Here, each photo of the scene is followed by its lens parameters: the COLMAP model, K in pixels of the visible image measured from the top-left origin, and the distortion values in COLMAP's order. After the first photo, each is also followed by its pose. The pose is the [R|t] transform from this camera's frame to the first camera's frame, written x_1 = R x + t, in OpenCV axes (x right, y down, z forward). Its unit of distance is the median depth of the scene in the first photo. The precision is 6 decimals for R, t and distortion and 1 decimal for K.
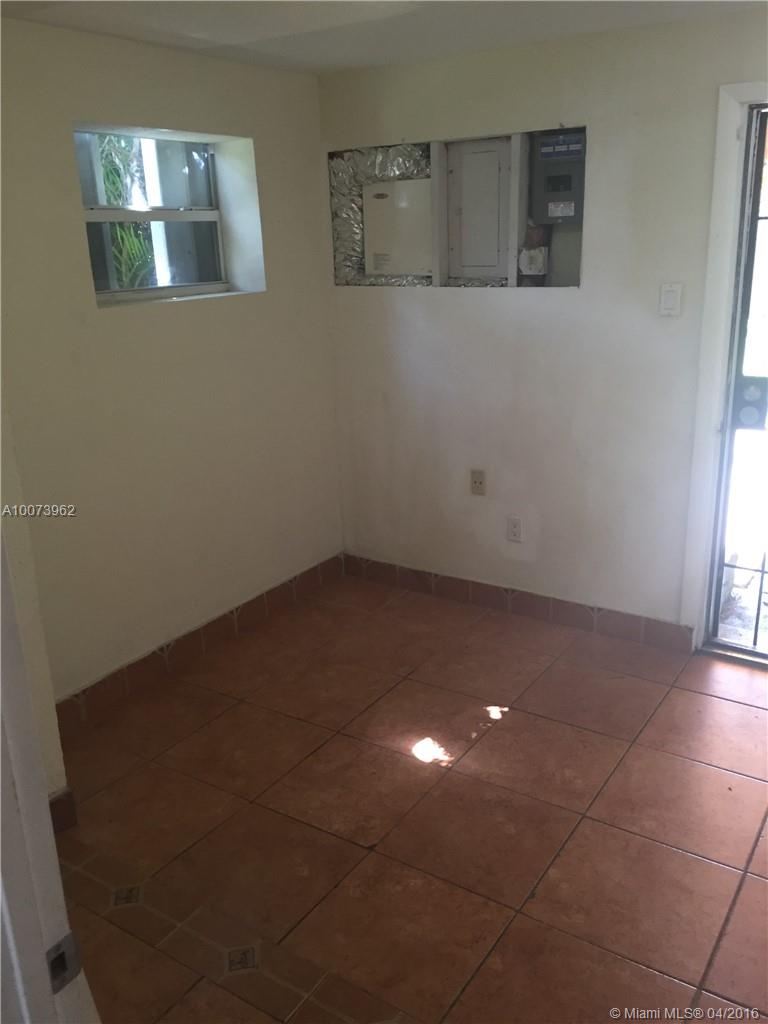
lens RADIAL K [[882.5, 0, 378.5], [0, 882.5, 504.0], [0, 0, 1]] dist [0.064190, -0.105592]
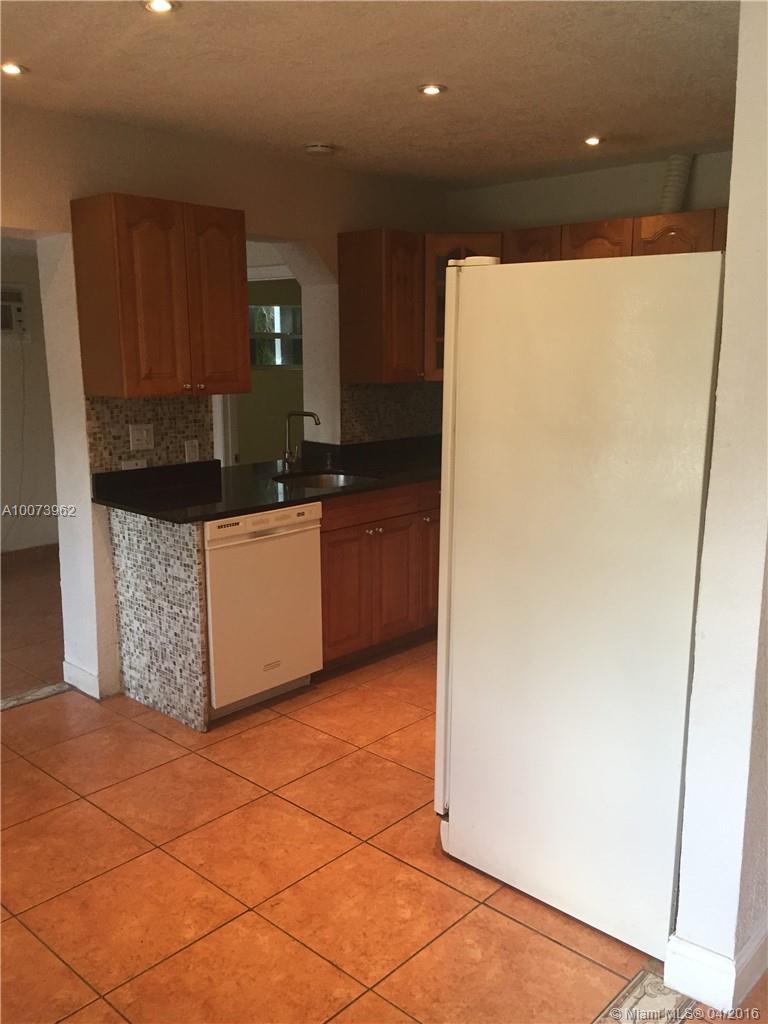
lens RADIAL K [[882.5, 0, 381.5], [0, 882.5, 511.8], [0, 0, 1]] dist [0.064190, -0.105592]
pose [[0.991088, 0.050481, -0.123274, 0.311608], [-0.062990, 0.993013, -0.099787, 0.330868], [0.117376, 0.106663, 0.987343, -1.149449]]
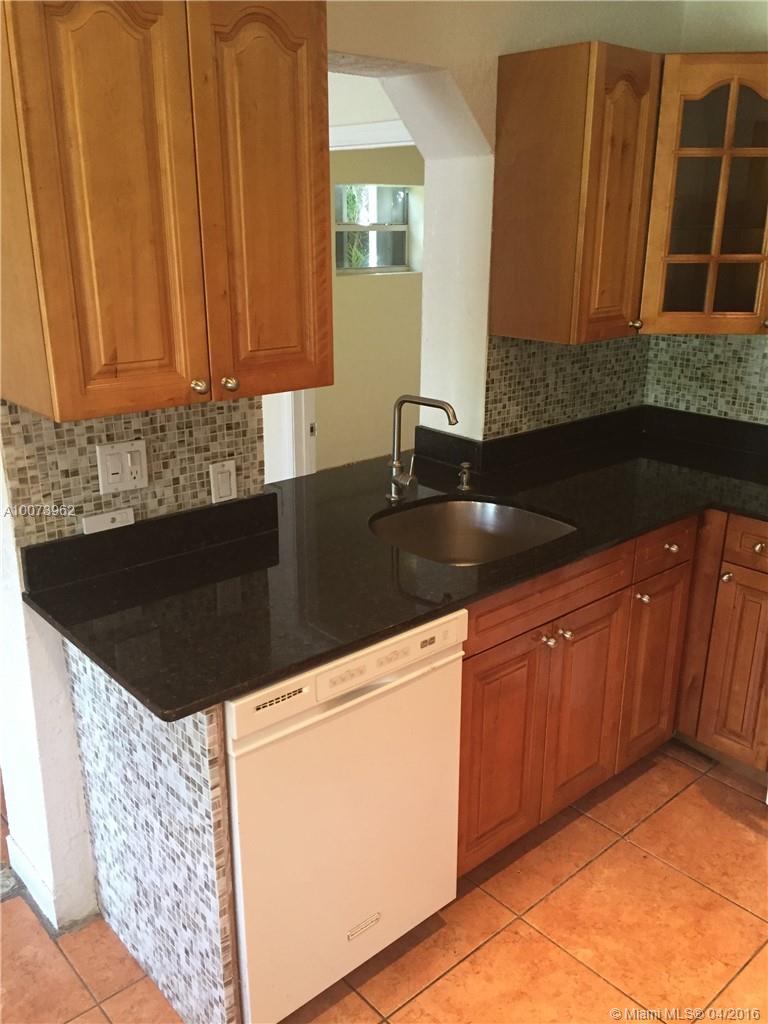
lens RADIAL K [[882.5, 0, 385.0], [0, 882.5, 511.2], [0, 0, 1]] dist [0.064190, -0.105592]
pose [[0.974204, 0.099860, -0.202372, 0.180794], [-0.094557, 0.994878, 0.035729, 0.167679], [0.204903, -0.015672, 0.978657, -0.706531]]
